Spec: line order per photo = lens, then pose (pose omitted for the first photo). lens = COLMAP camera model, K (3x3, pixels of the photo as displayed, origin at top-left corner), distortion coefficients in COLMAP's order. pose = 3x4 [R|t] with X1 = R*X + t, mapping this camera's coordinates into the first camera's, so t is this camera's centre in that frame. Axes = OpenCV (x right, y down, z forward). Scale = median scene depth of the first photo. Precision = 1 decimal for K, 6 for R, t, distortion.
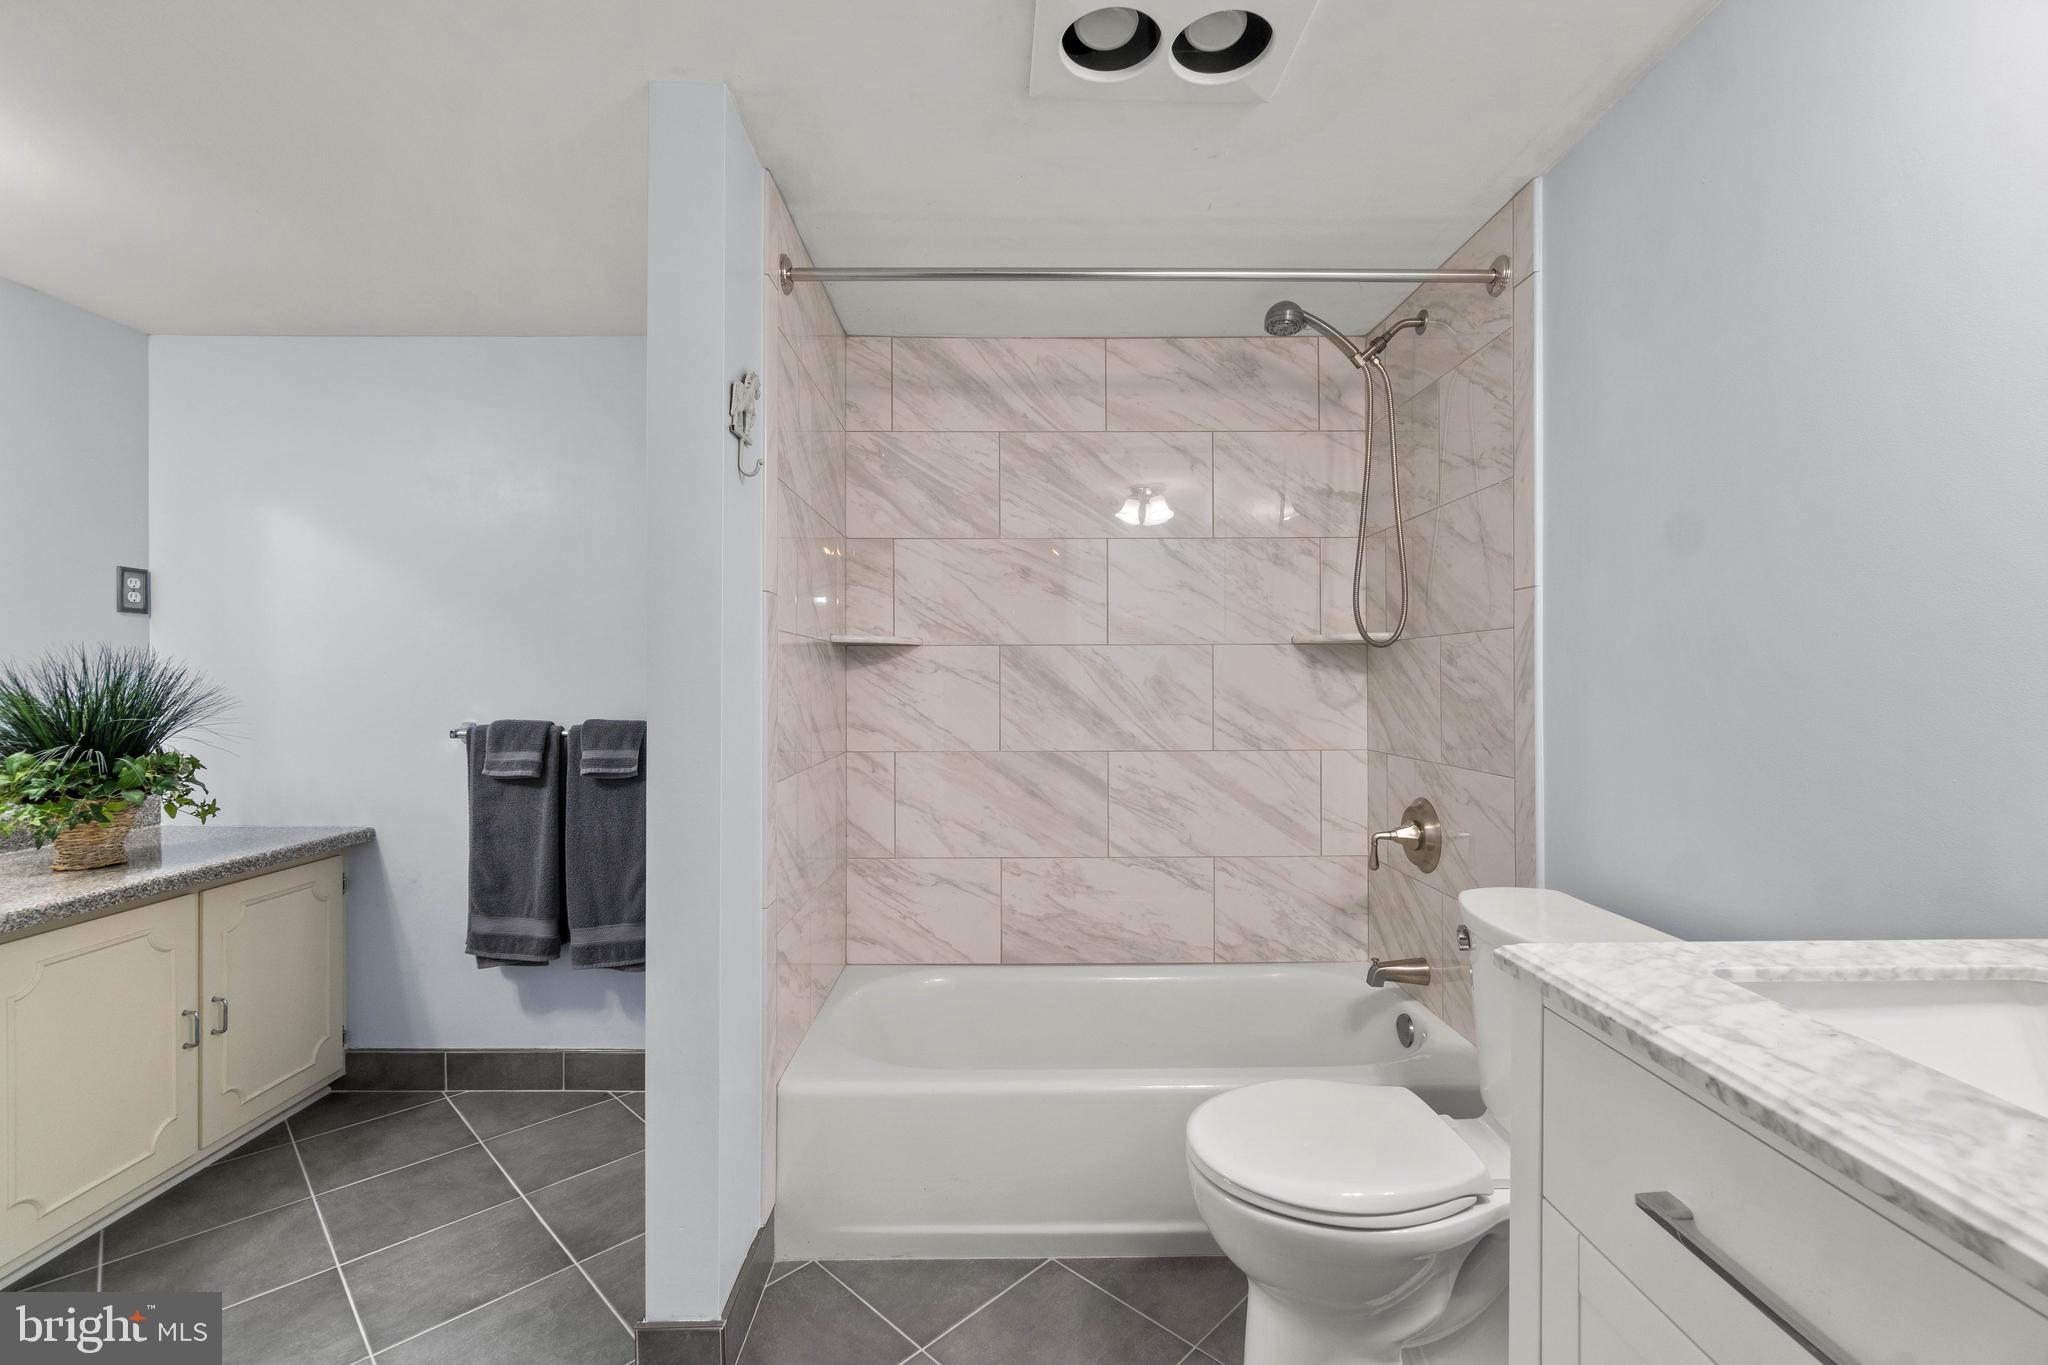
lens RADIAL K [[883.2, 0, 1033.9], [0, 883.2, 682.8], [0, 0, 1]] dist [-0.007365, 0.000544]
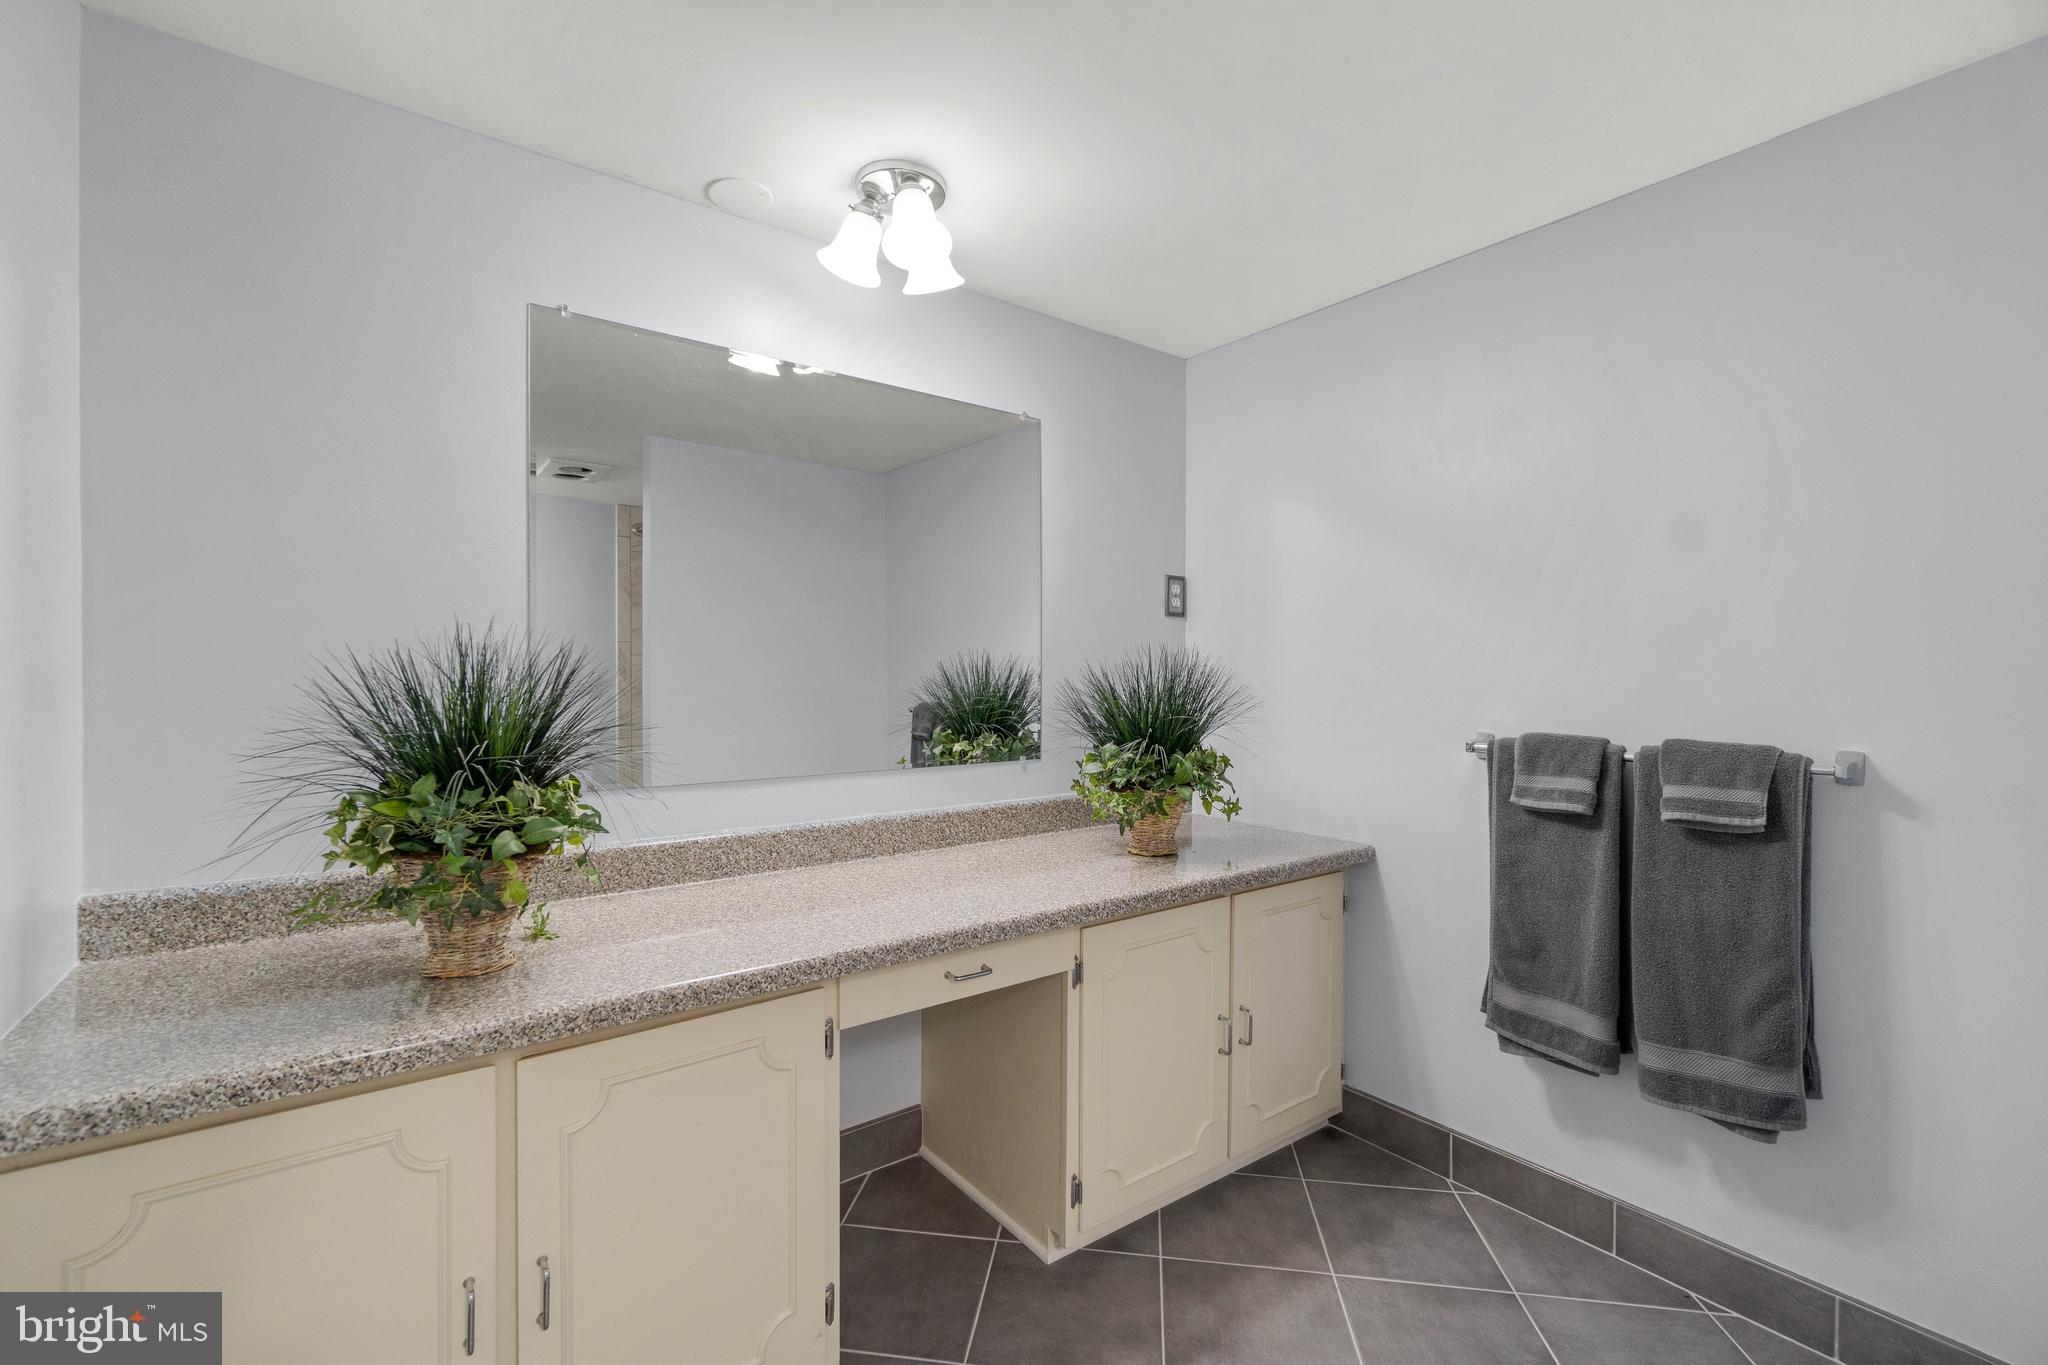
lens RADIAL K [[883.2, 0, 1021.4], [0, 883.2, 679.0], [0, 0, 1]] dist [-0.007365, 0.000544]
pose [[0.592772, 0.005408, -0.805353, -0.259526], [-0.006846, 0.999975, 0.001676, -0.002405], [0.805342, 0.004519, 0.592794, 0.197197]]
